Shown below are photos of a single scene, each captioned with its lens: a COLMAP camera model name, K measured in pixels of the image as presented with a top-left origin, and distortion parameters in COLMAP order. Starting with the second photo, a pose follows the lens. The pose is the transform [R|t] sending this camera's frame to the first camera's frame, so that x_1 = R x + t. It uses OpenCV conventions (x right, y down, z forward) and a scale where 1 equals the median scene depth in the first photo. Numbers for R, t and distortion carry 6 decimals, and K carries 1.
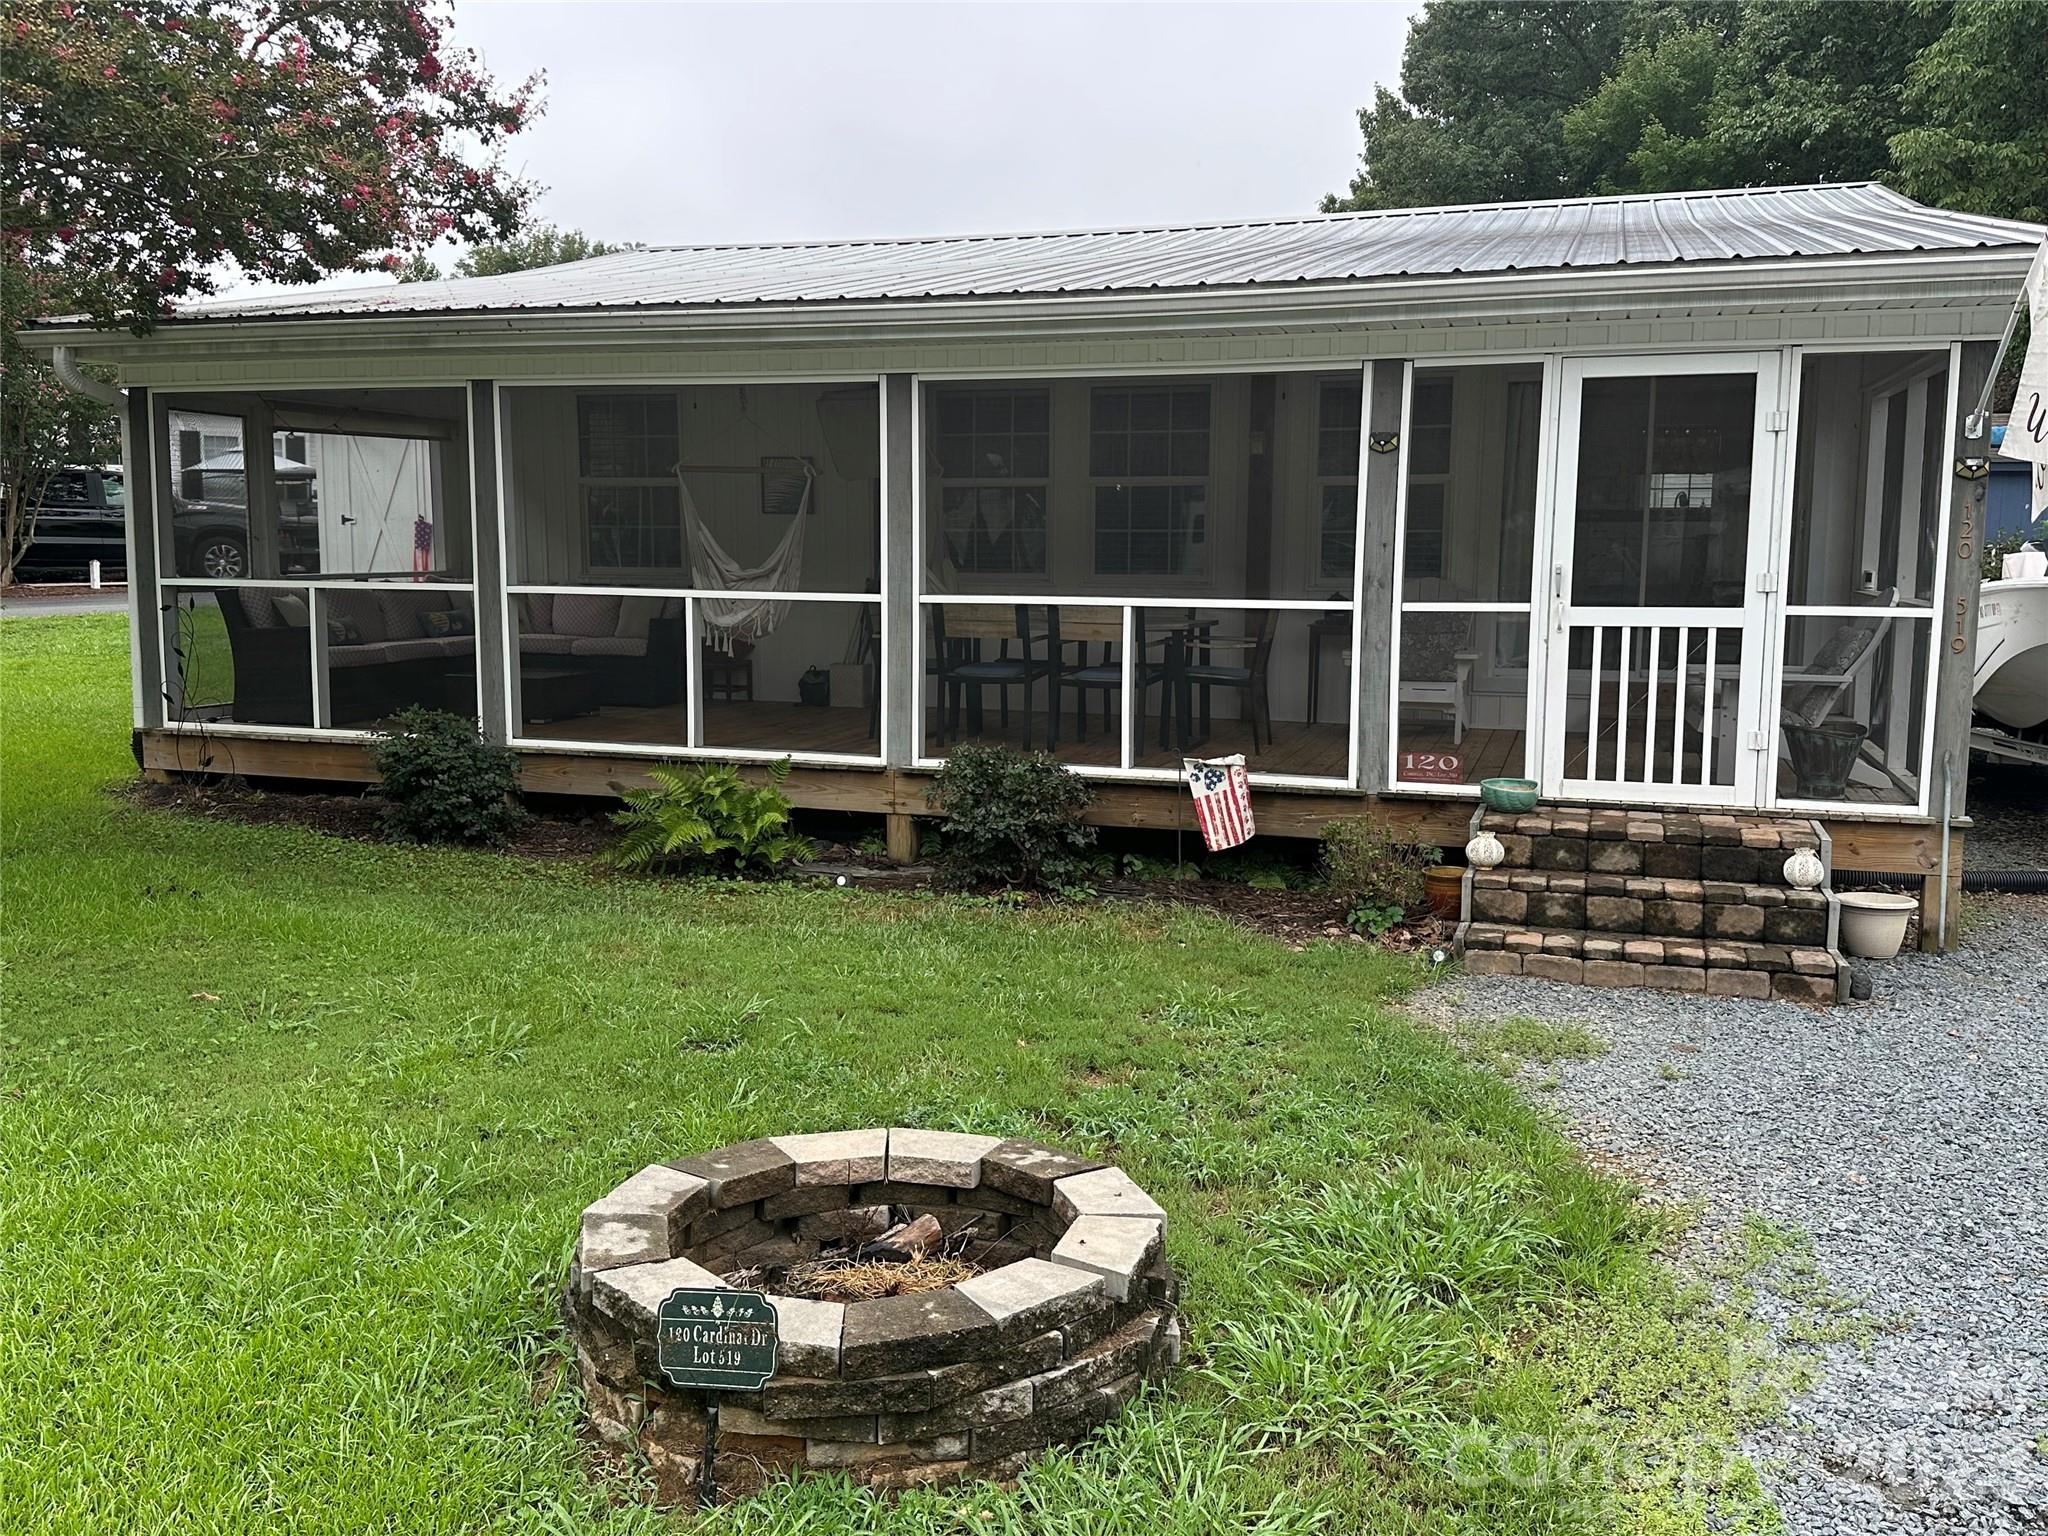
lens RADIAL K [[1794.7, 0, 1024.0], [0, 1794.7, 768.0], [0, 0, 1]] dist [0.119192, 0.000424]
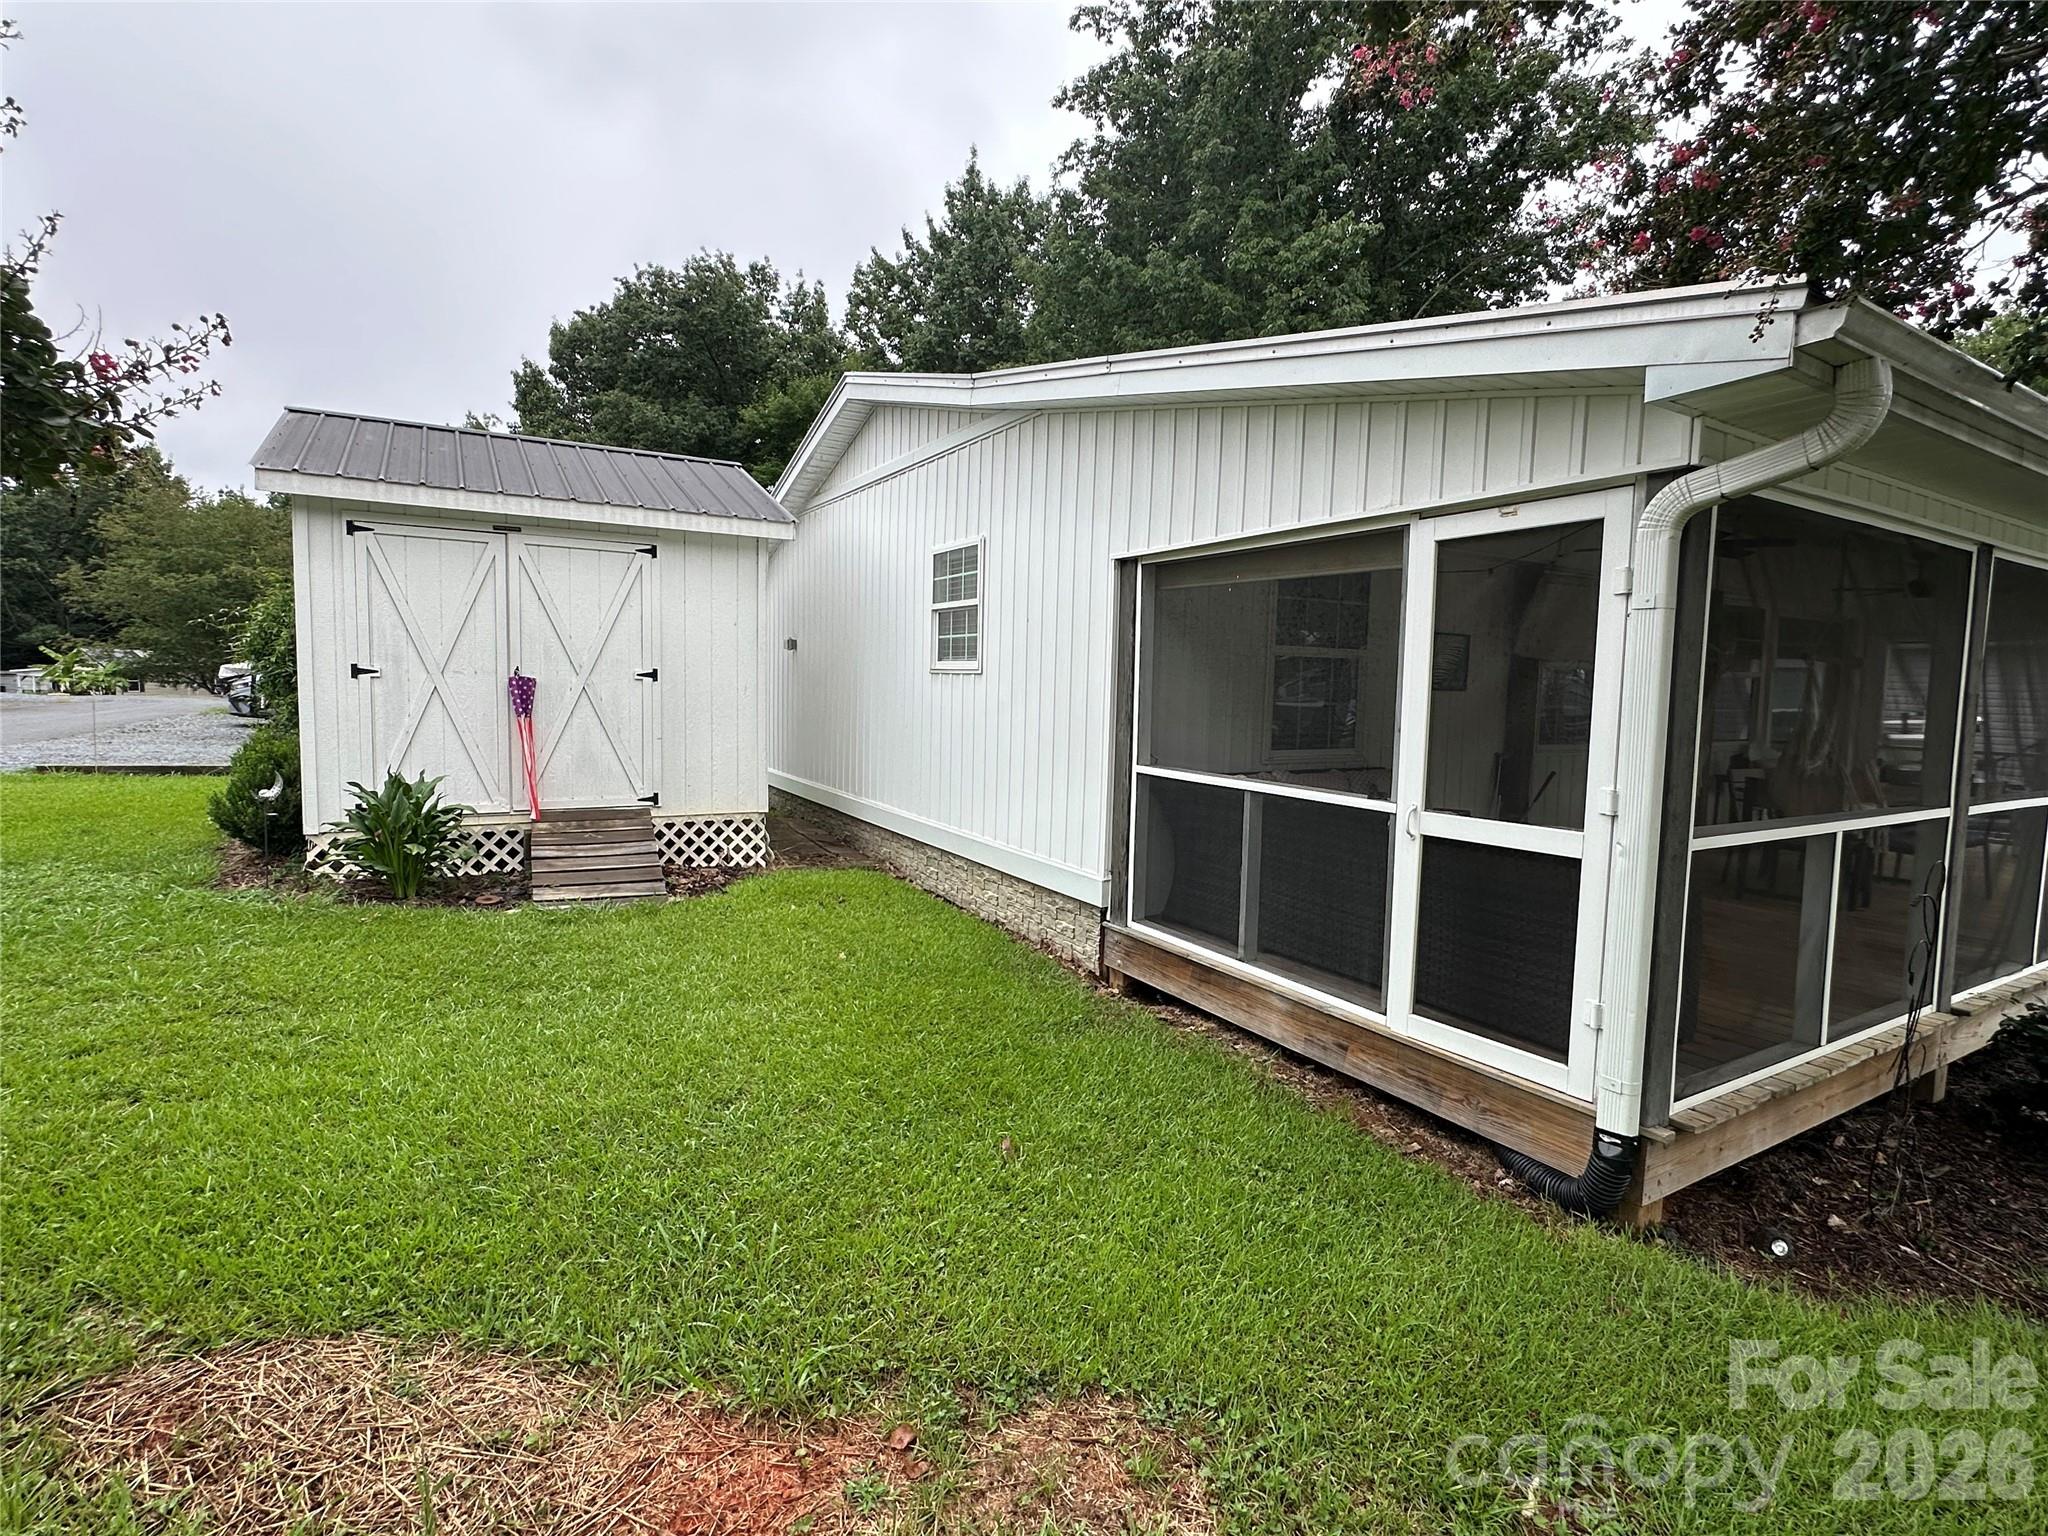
lens RADIAL K [[975.4, 0, 1029.2], [0, 975.4, 764.5], [0, 0, 1]] dist [-0.003509, 0.000168]
pose [[0.649272, -0.047738, 0.759056, -1.010803], [0.084041, 0.996420, -0.009220, -0.172839], [-0.755898, 0.069778, 0.650960, 1.207342]]
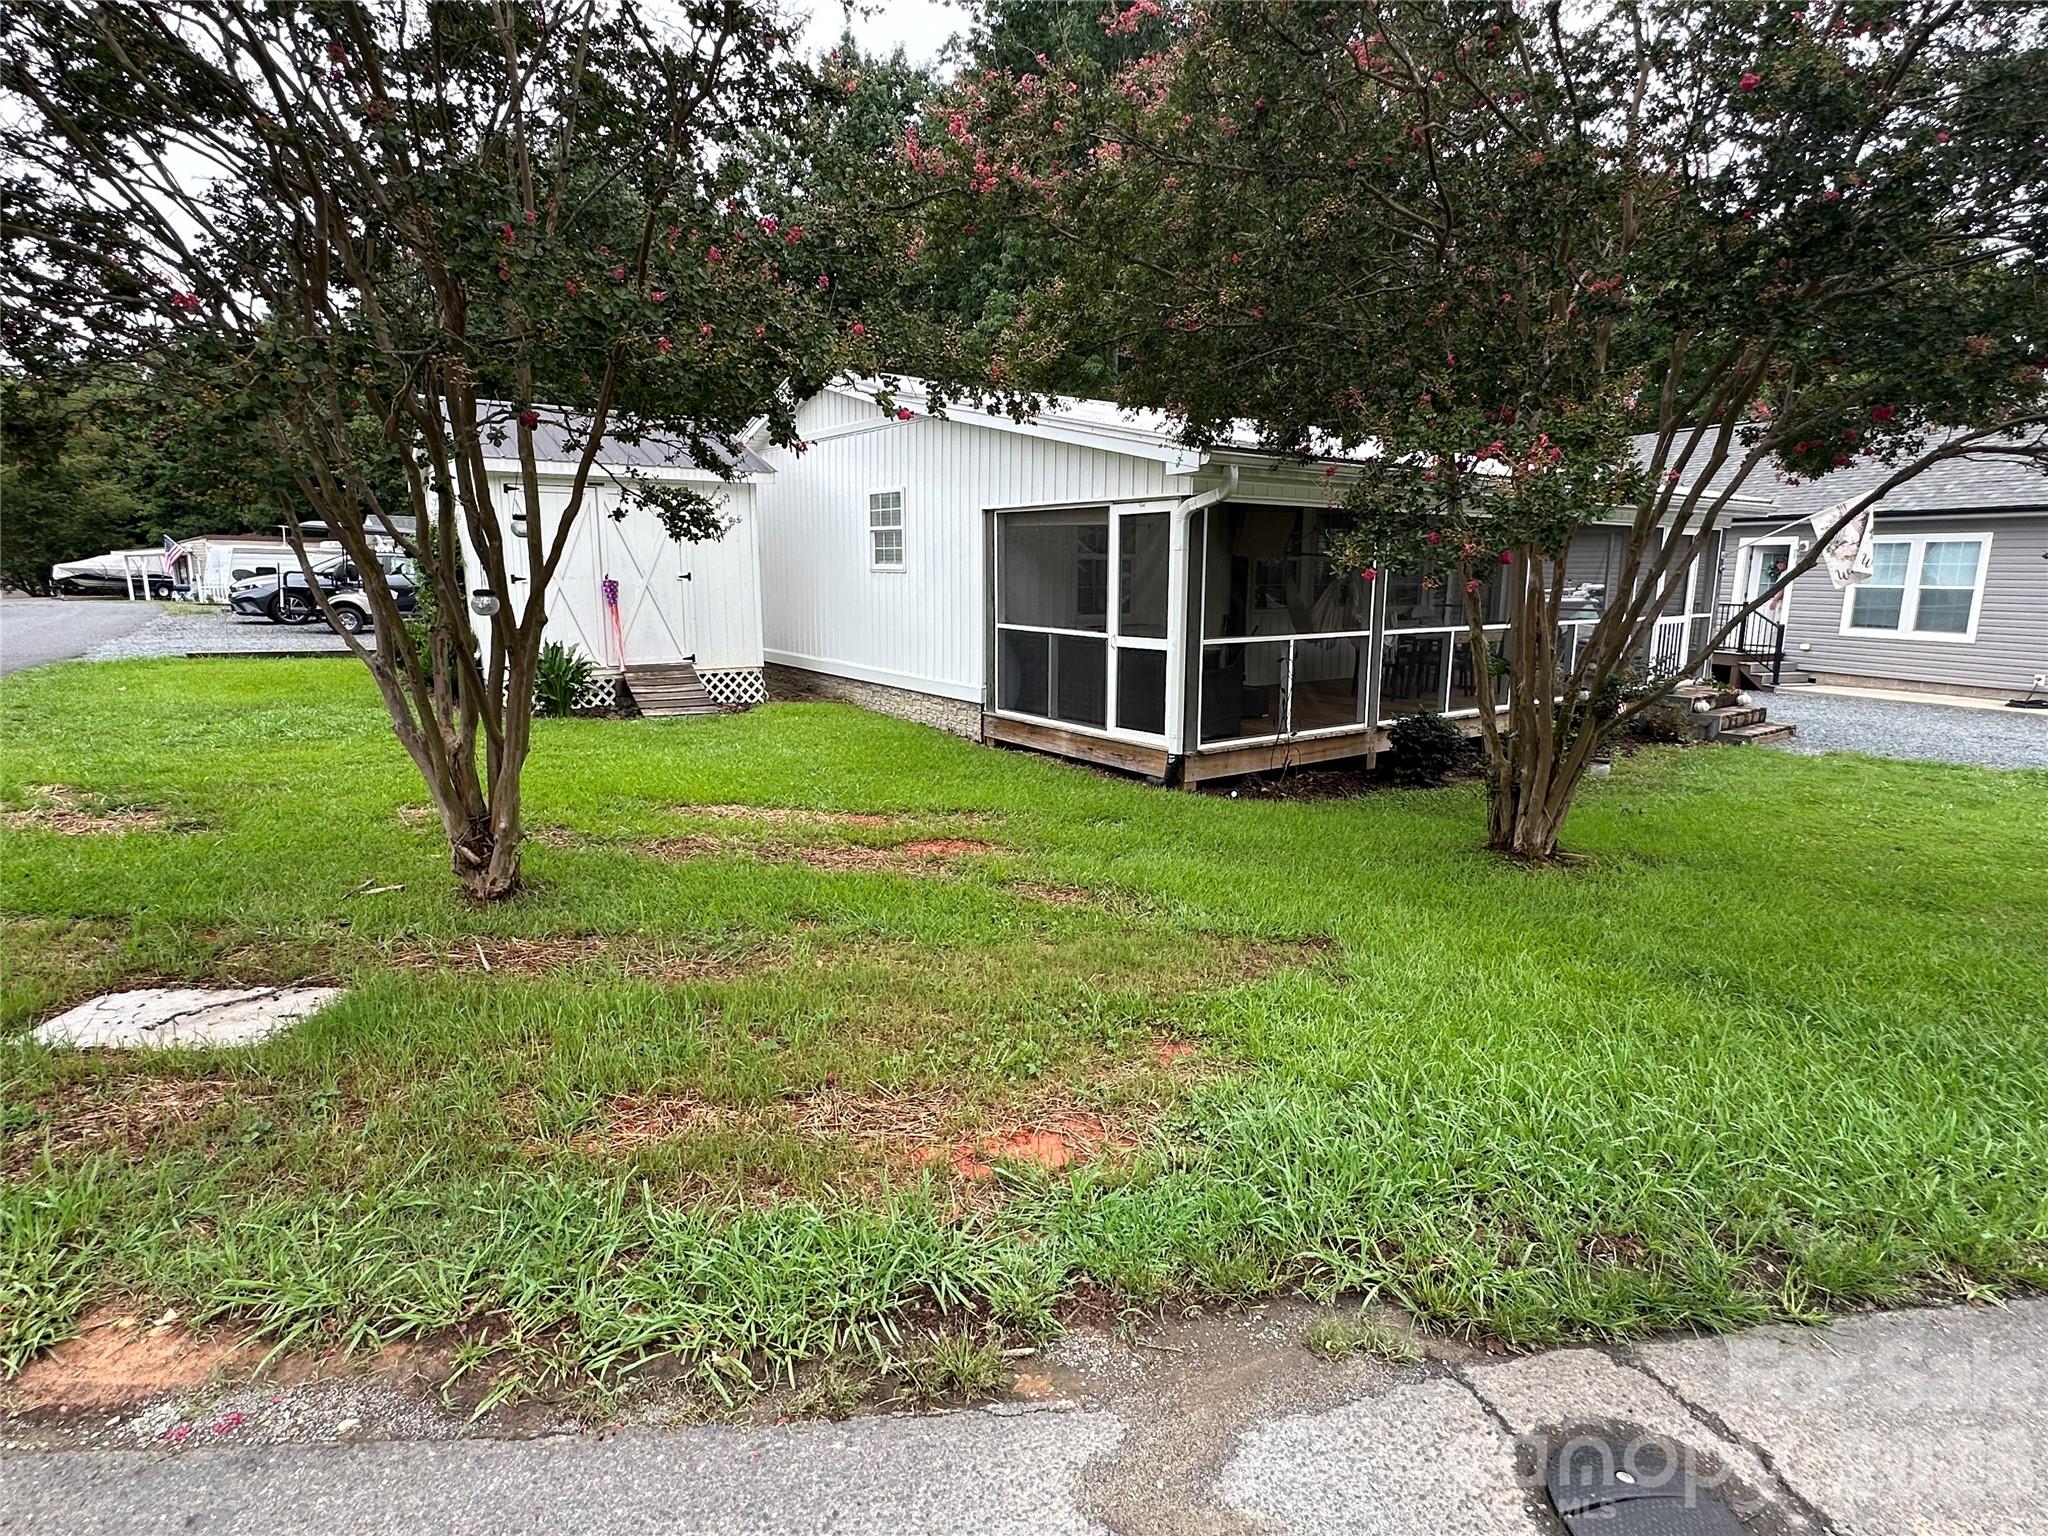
lens RADIAL K [[1056.4, 0, 1025.8], [0, 1056.4, 761.9], [0, 0, 1]] dist [-0.003602, -0.000440]
pose [[0.572460, -0.147323, 0.806588, -1.487548], [0.110897, 0.988598, 0.101861, -0.135406], [-0.812398, 0.031137, 0.582271, 0.825778]]
